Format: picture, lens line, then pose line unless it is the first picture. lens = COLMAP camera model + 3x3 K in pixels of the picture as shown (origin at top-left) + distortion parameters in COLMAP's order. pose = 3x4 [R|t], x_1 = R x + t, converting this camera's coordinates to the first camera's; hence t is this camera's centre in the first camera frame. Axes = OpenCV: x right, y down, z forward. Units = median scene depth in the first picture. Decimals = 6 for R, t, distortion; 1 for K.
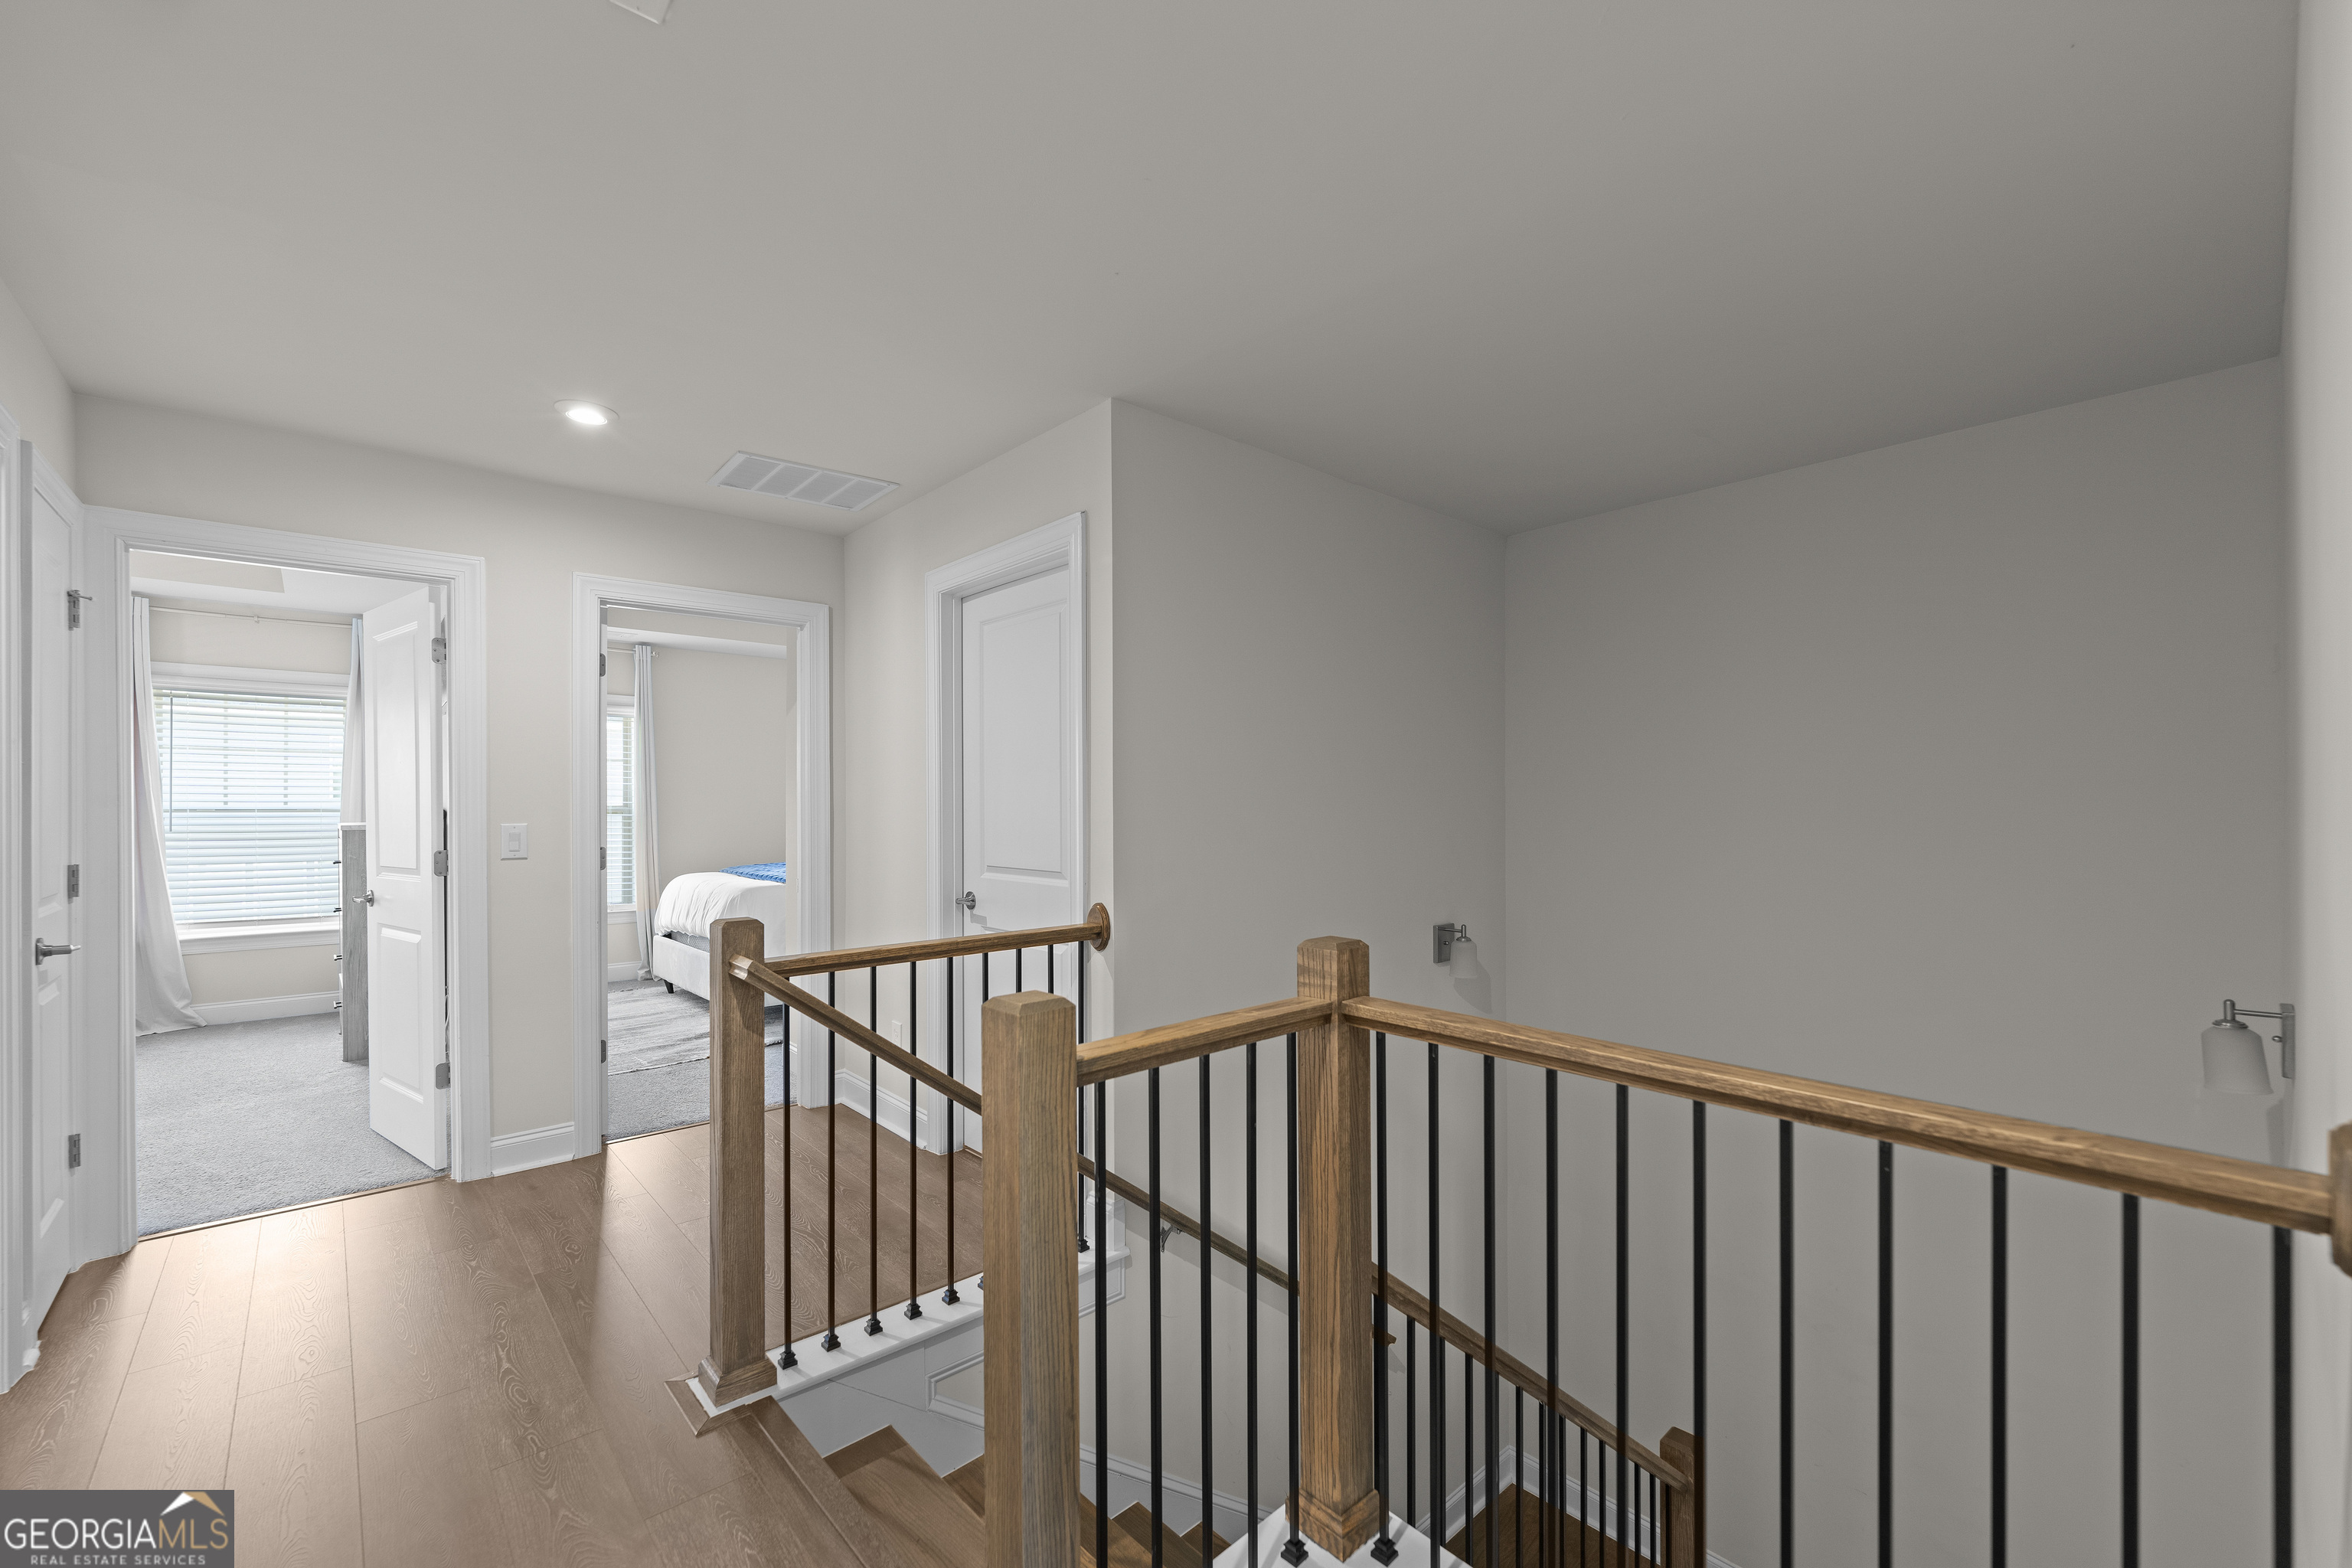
lens RADIAL K [[934.9, 0, 1178.1], [0, 934.9, 803.2], [0, 0, 1]] dist [-0.003717, -0.000863]
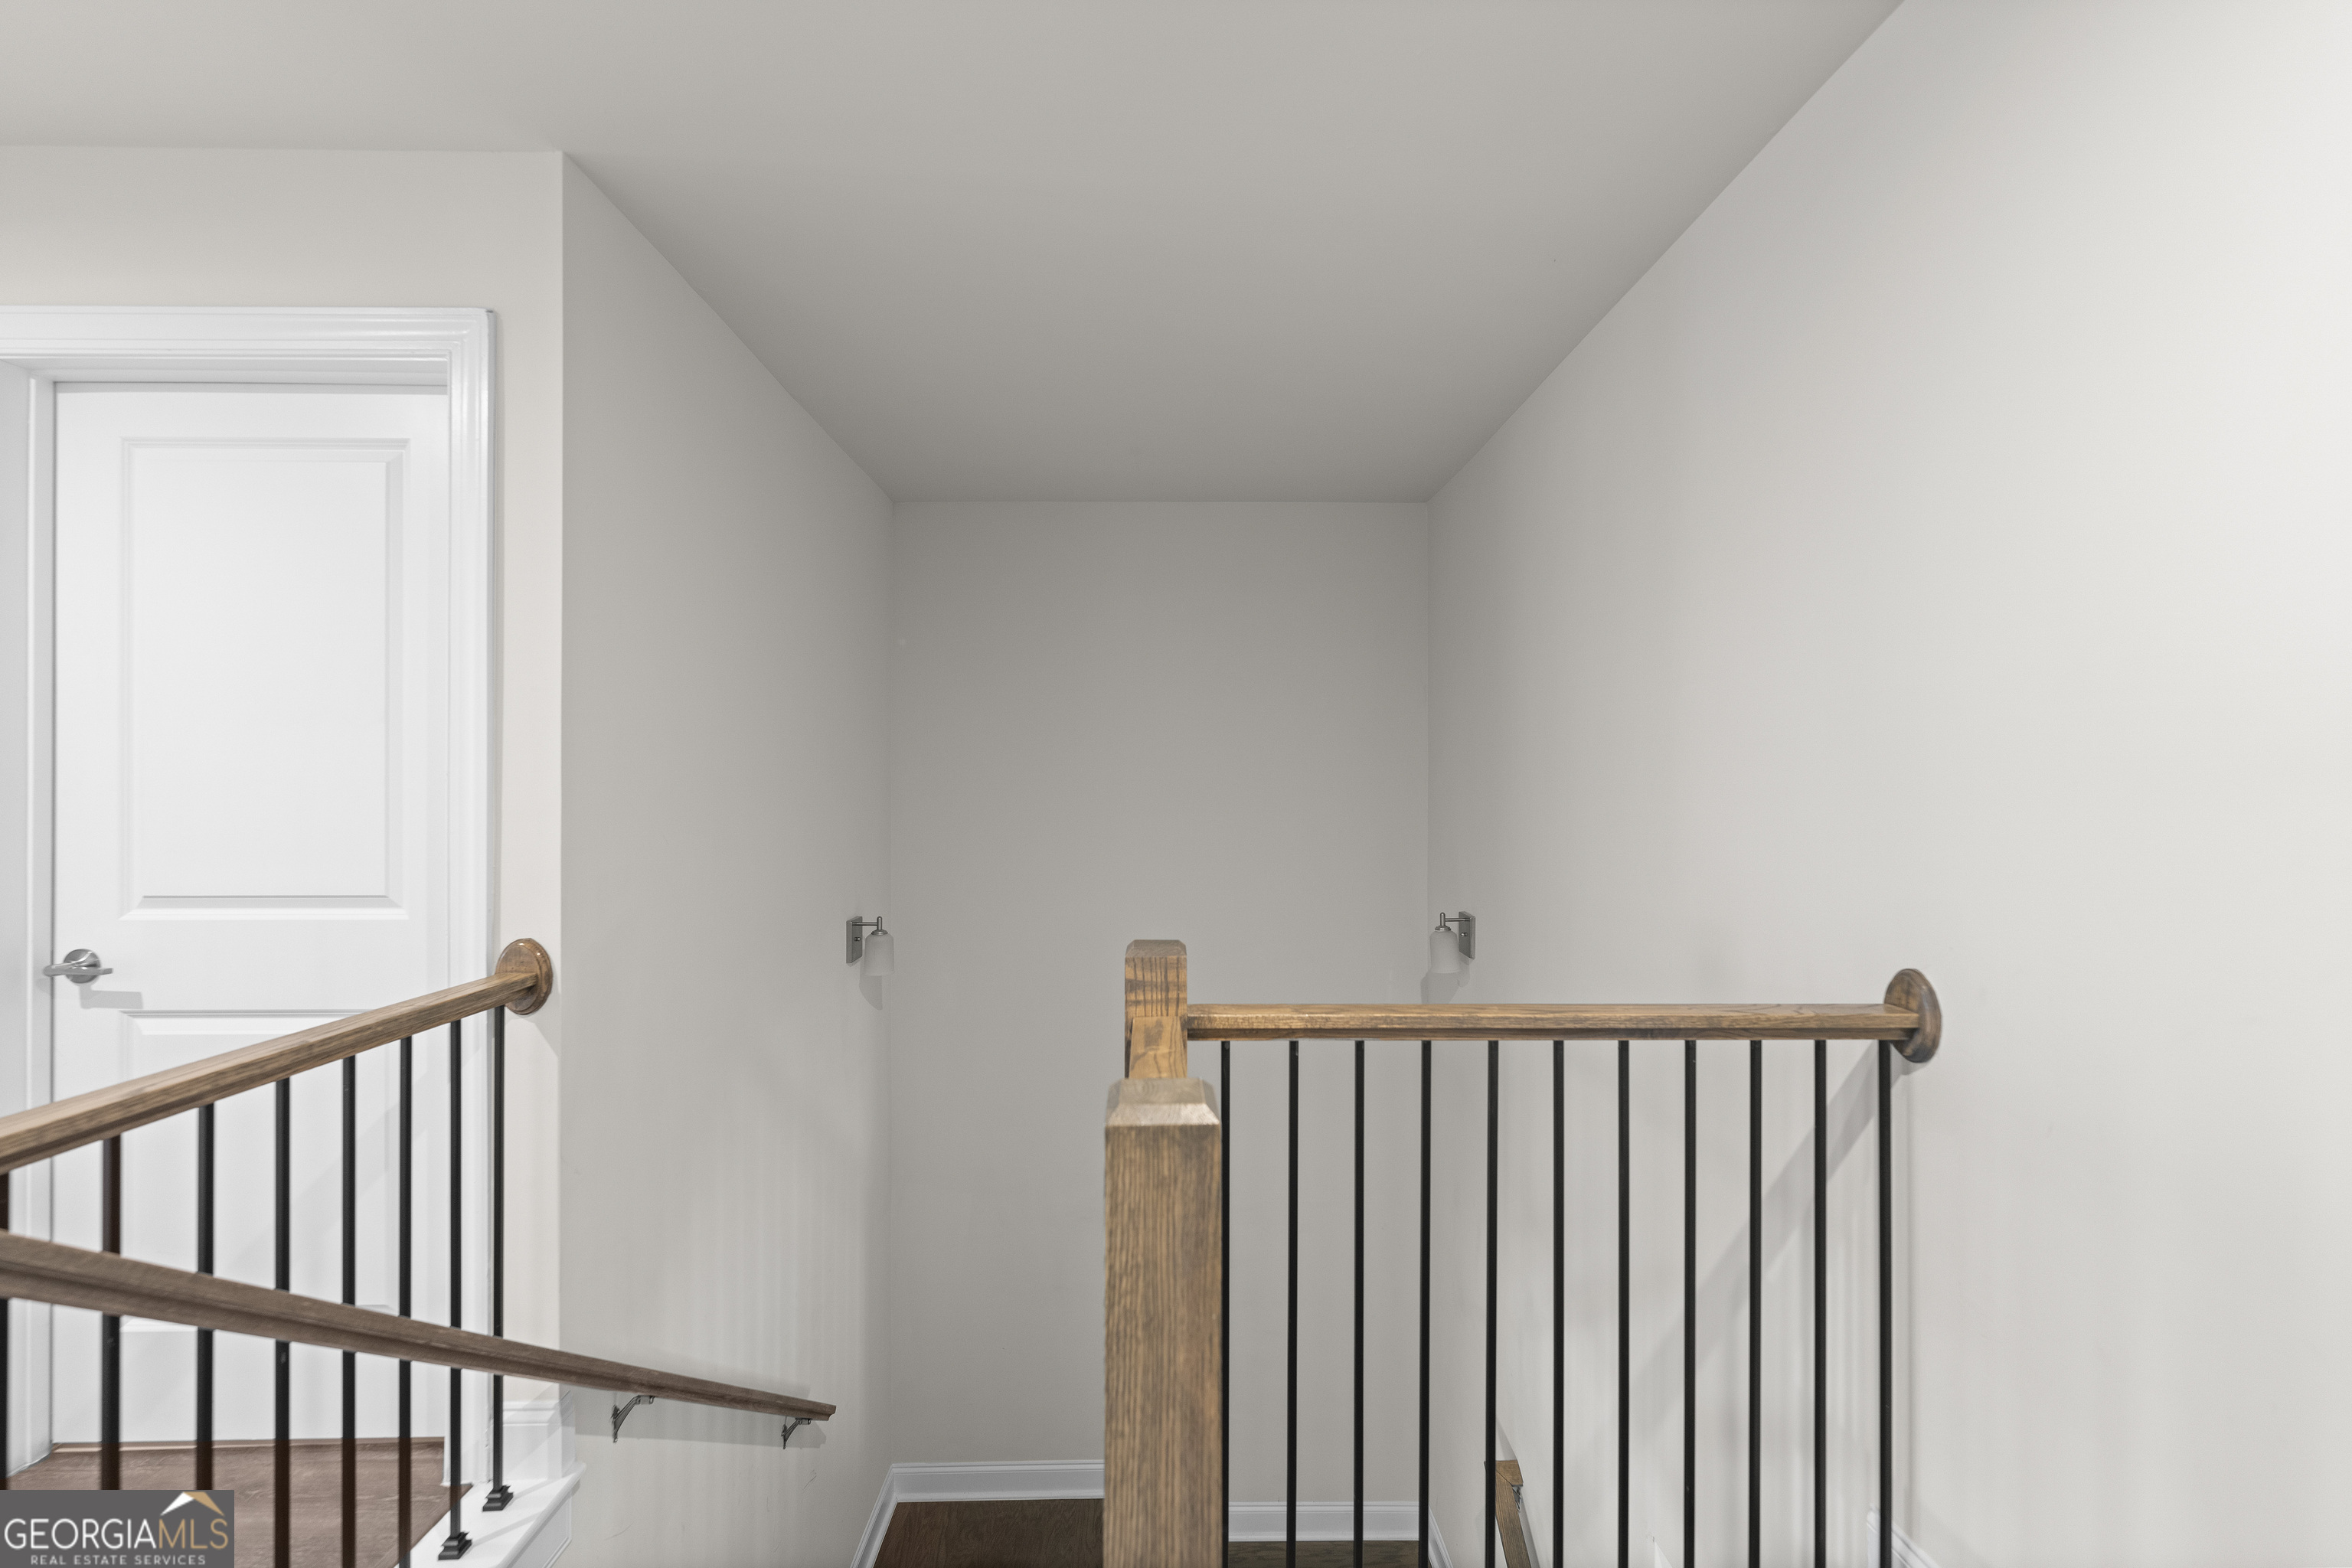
lens RADIAL K [[934.9, 0, 1169.7], [0, 934.9, 778.0], [0, 0, 1]] dist [-0.003717, -0.000863]
pose [[0.656278, 0.008413, 0.754473, -0.302121], [-0.002934, 0.999959, -0.008597, 0.002531], [-0.754514, 0.003428, 0.656275, 0.285149]]
